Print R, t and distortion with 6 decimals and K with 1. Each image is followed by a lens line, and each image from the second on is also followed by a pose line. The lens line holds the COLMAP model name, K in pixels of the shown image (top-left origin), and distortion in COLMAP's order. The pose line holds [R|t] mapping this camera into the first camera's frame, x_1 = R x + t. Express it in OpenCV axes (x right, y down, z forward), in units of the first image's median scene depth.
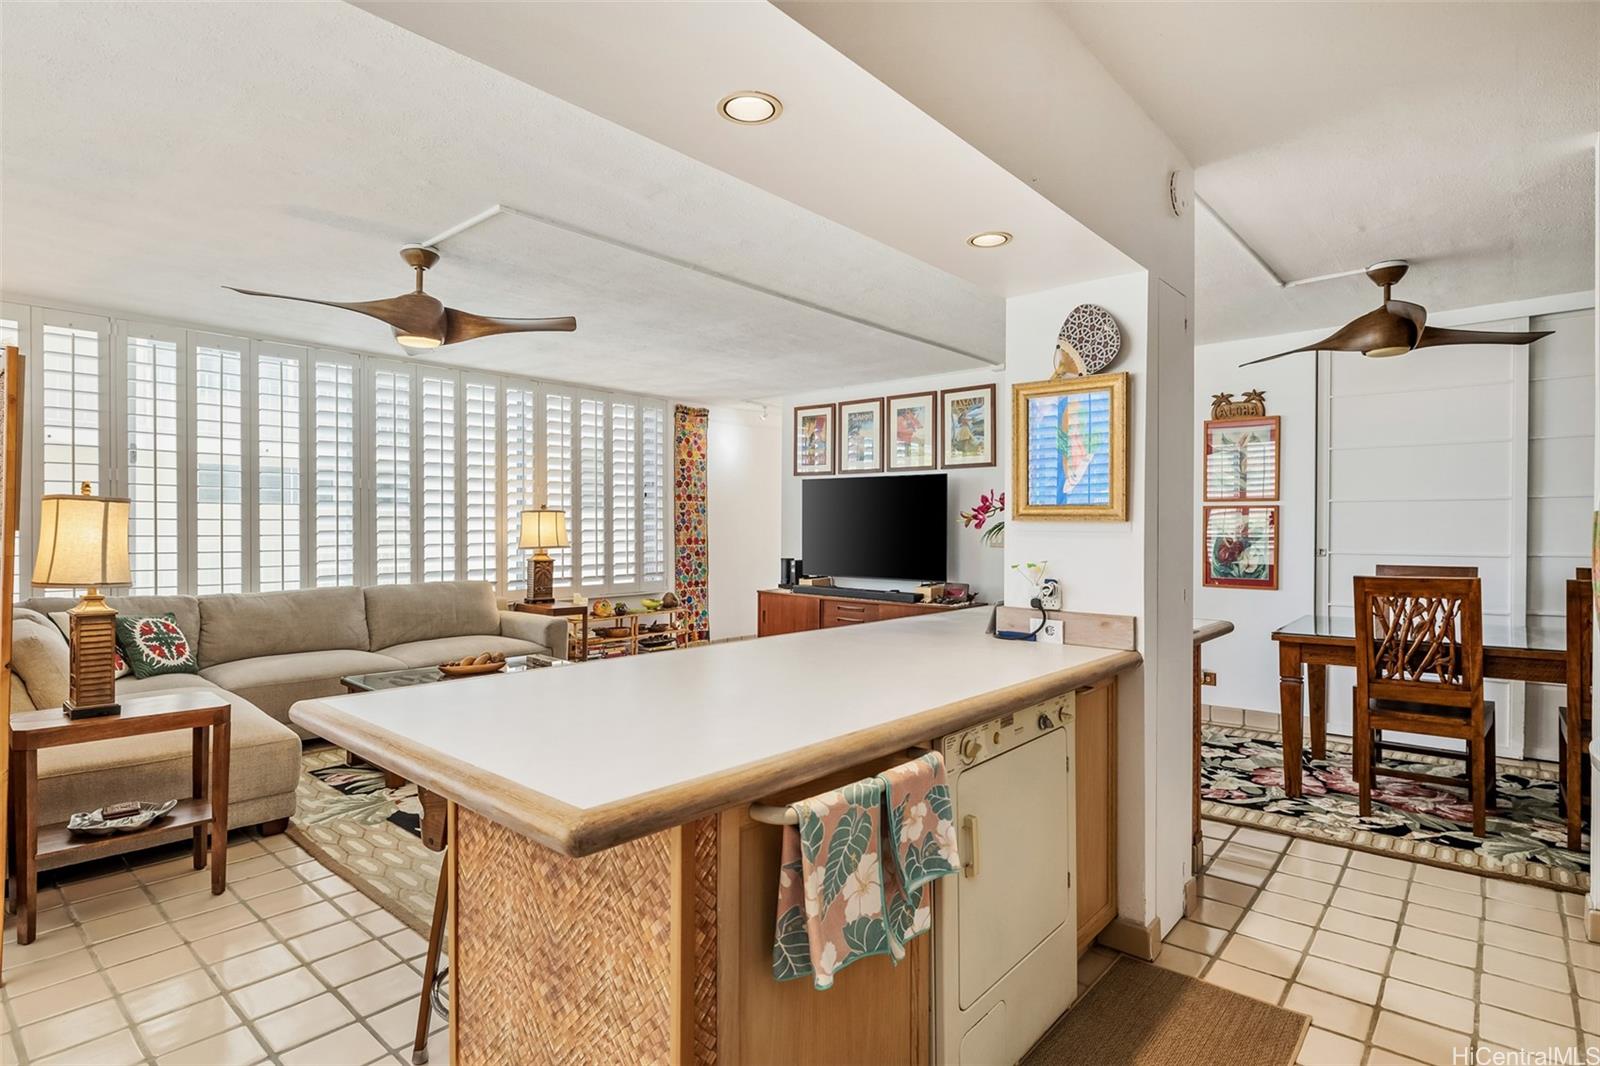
lens RADIAL K [[817.0, 0, 800.0], [0, 817.0, 533.0], [0, 0, 1]] dist [-0.000376, -0.000110]
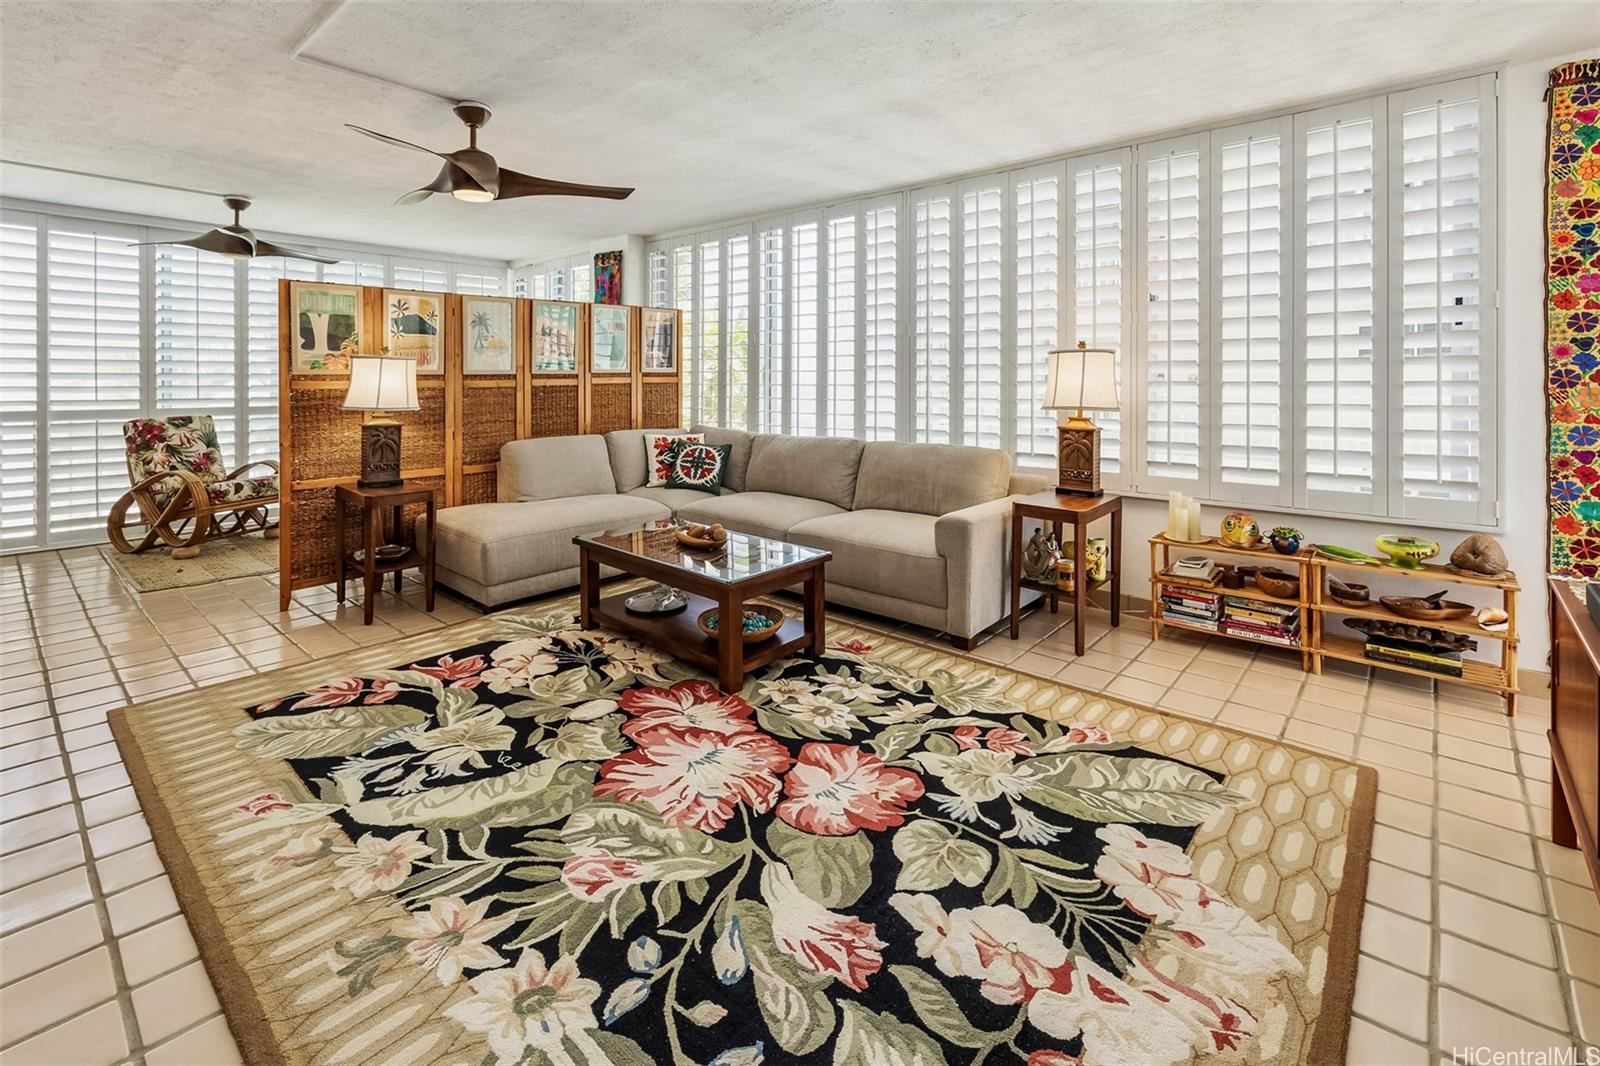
lens RADIAL K [[729.7, 0, 795.1], [0, 729.7, 383.3], [0, 0, 1]] dist [-0.002481, 0.000020]
pose [[-0.010339, 0.002574, -0.999943, 0.338495], [-0.012180, 0.999922, 0.002700, -0.000279], [0.999872, 0.012207, -0.010307, 1.043396]]
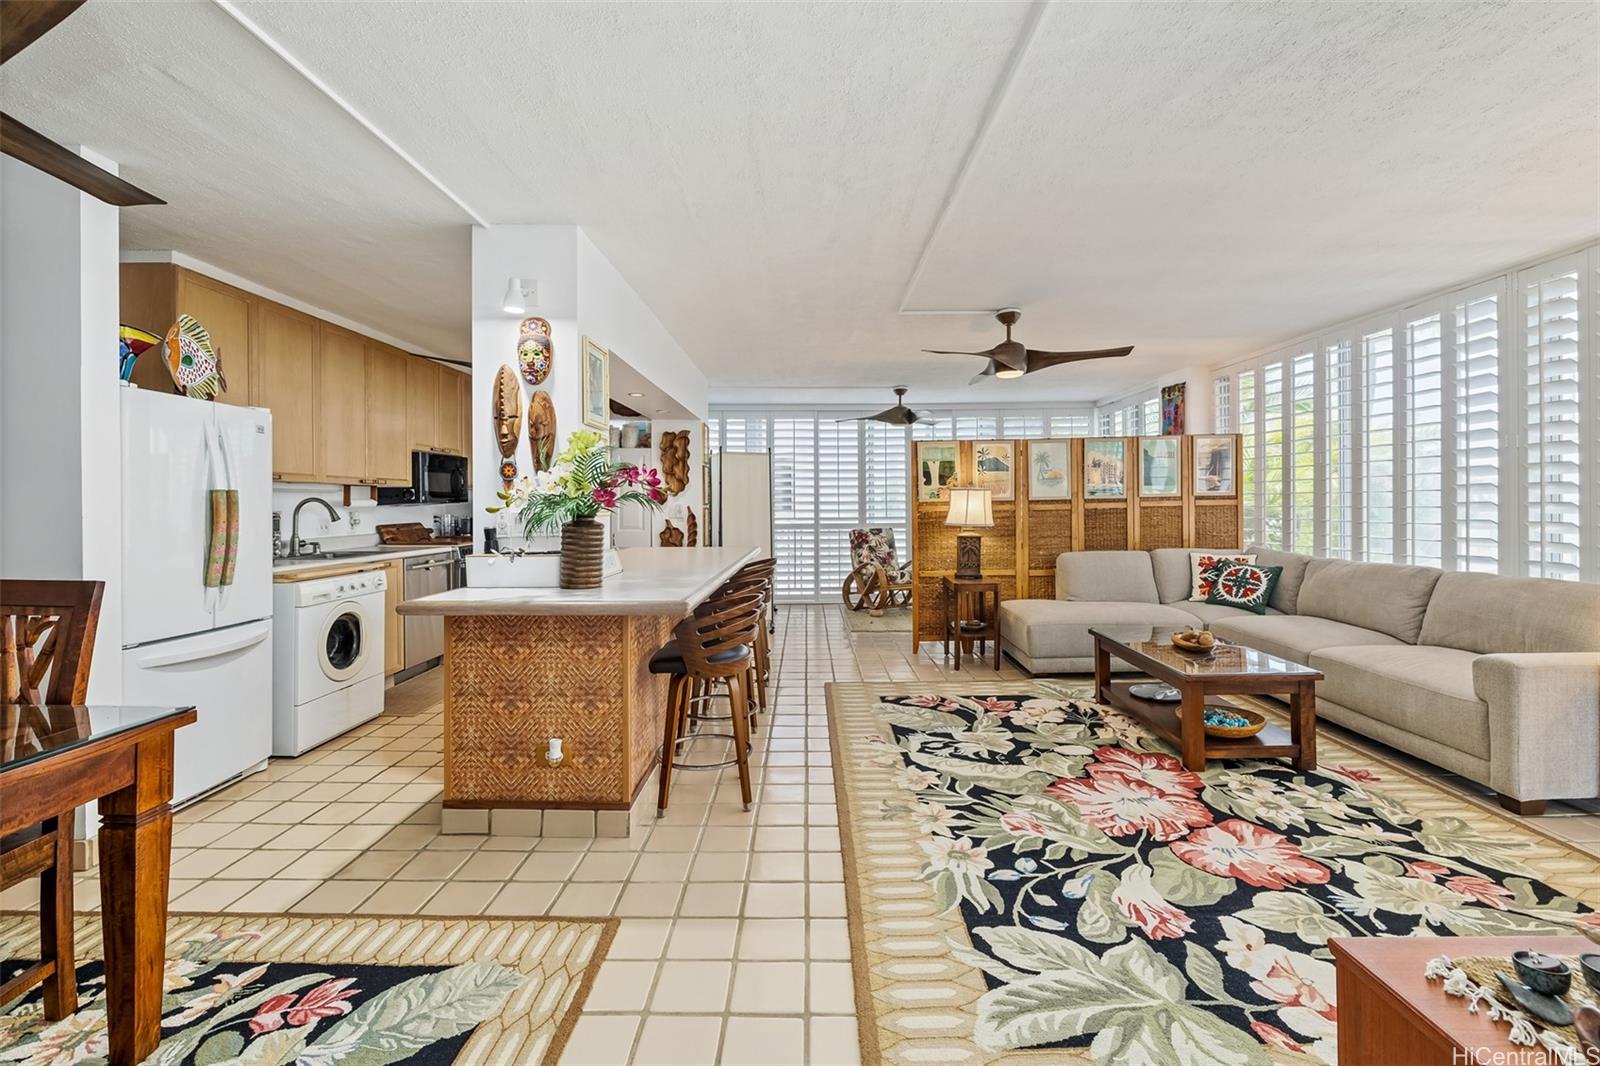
lens RADIAL K [[670.9, 0, 802.3], [0, 670.9, 503.5], [0, 0, 1]] dist [-0.001685, -0.000437]
pose [[-0.757540, 0.003884, -0.652777, 0.442466], [0.000223, 0.999984, 0.005691, -0.005109], [0.652788, 0.004165, -0.757529, 1.223425]]
